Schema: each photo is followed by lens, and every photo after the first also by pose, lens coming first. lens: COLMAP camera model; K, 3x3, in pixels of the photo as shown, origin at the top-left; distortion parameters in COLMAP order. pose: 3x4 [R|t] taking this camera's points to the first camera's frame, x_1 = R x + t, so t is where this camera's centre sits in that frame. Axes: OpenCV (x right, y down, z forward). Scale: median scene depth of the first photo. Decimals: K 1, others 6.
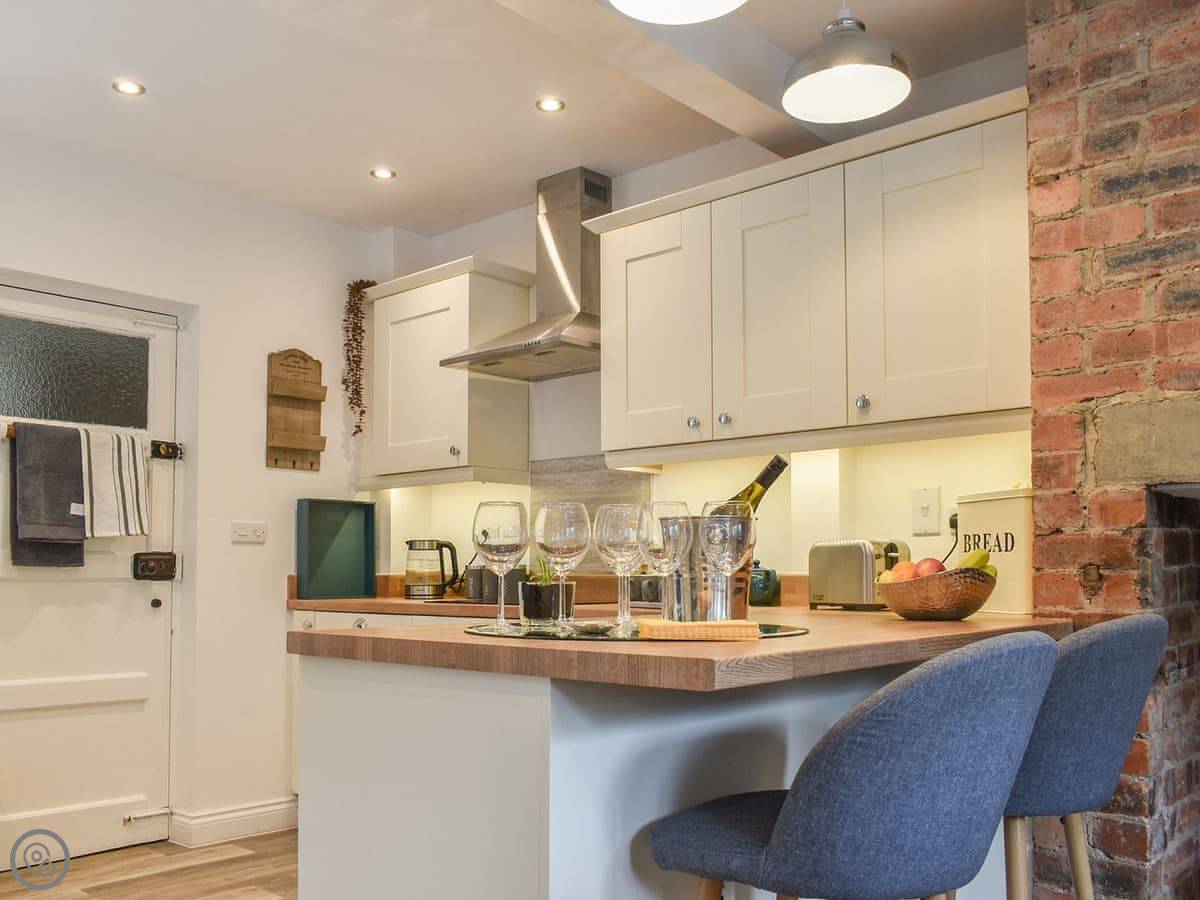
lens RADIAL K [[1052.3, 0, 589.7], [0, 1052.3, 552.1], [0, 0, 1]] dist [-0.045328, 0.022978]
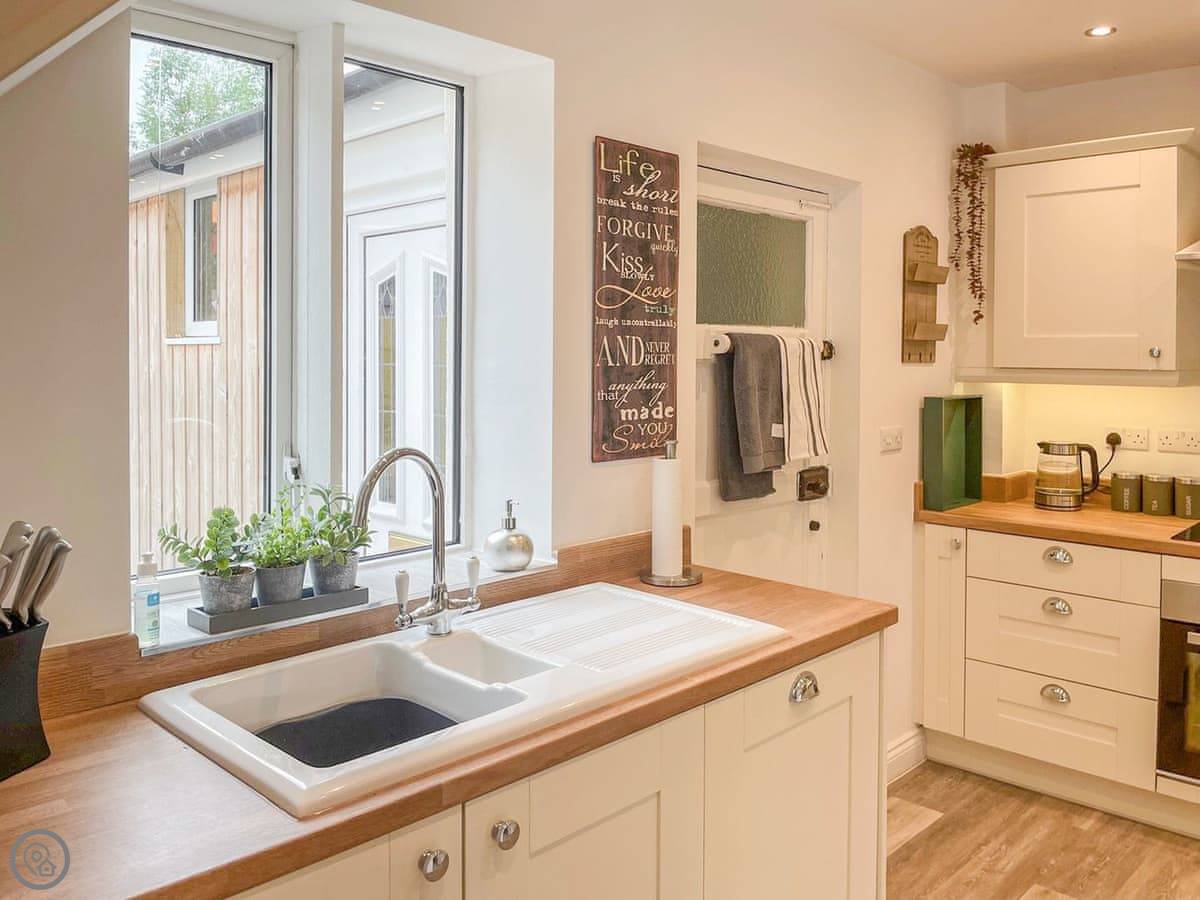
lens RADIAL K [[979.6, 0, 629.8], [0, 979.6, 370.5], [0, 0, 1]] dist [0.008094, -0.047378]
pose [[0.999956, 0.002508, -0.009064, -0.574897], [-0.002188, 0.999378, 0.035193, -0.112226], [0.009147, -0.035172, 0.999339, 0.190402]]
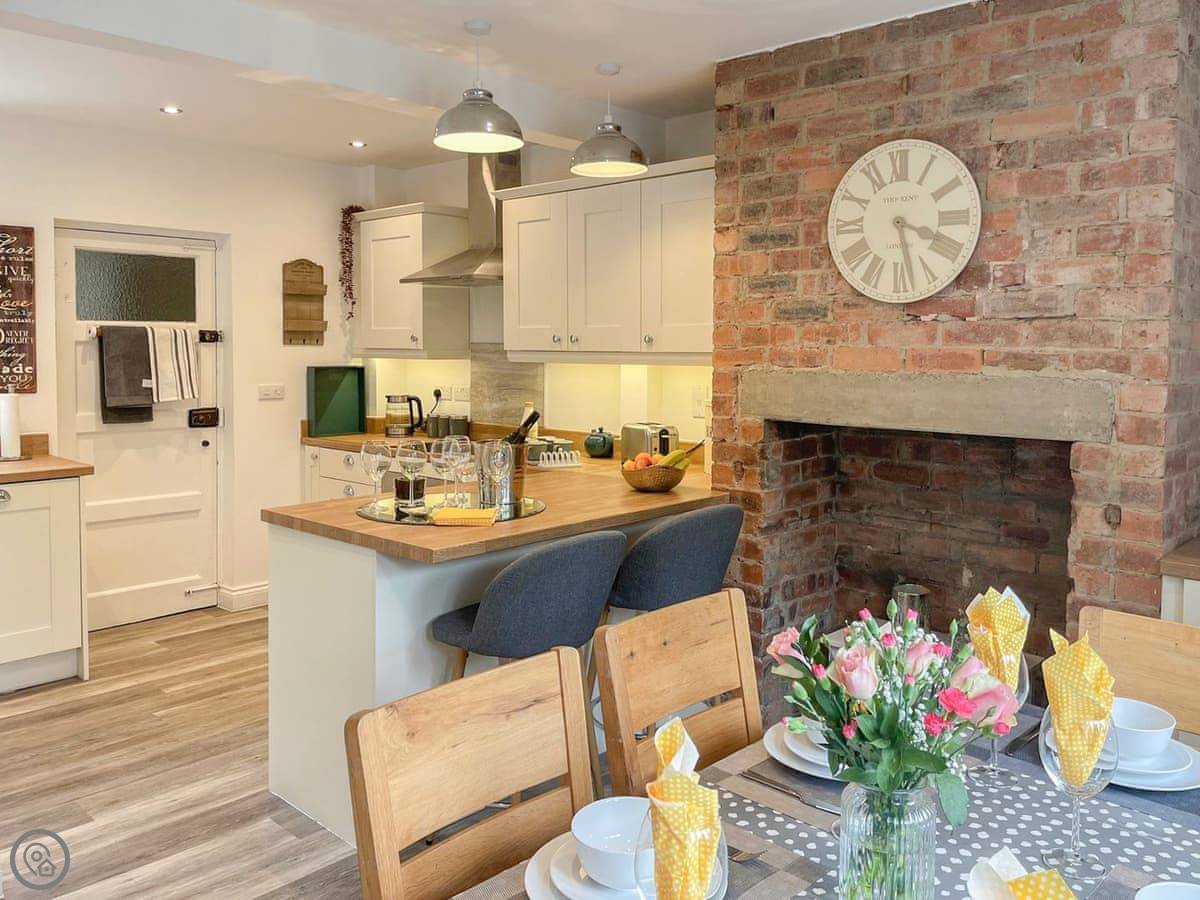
lens RADIAL K [[946.0, 0, 627.3], [0, 946.0, 392.8], [0, 0, 1]] dist [0.036354, -0.051570]
pose [[0.999982, 0.005963, -0.000091, 0.169459], [-0.005941, 0.997456, 0.071035, -0.119840], [0.000514, -0.071033, 0.997474, -0.308040]]
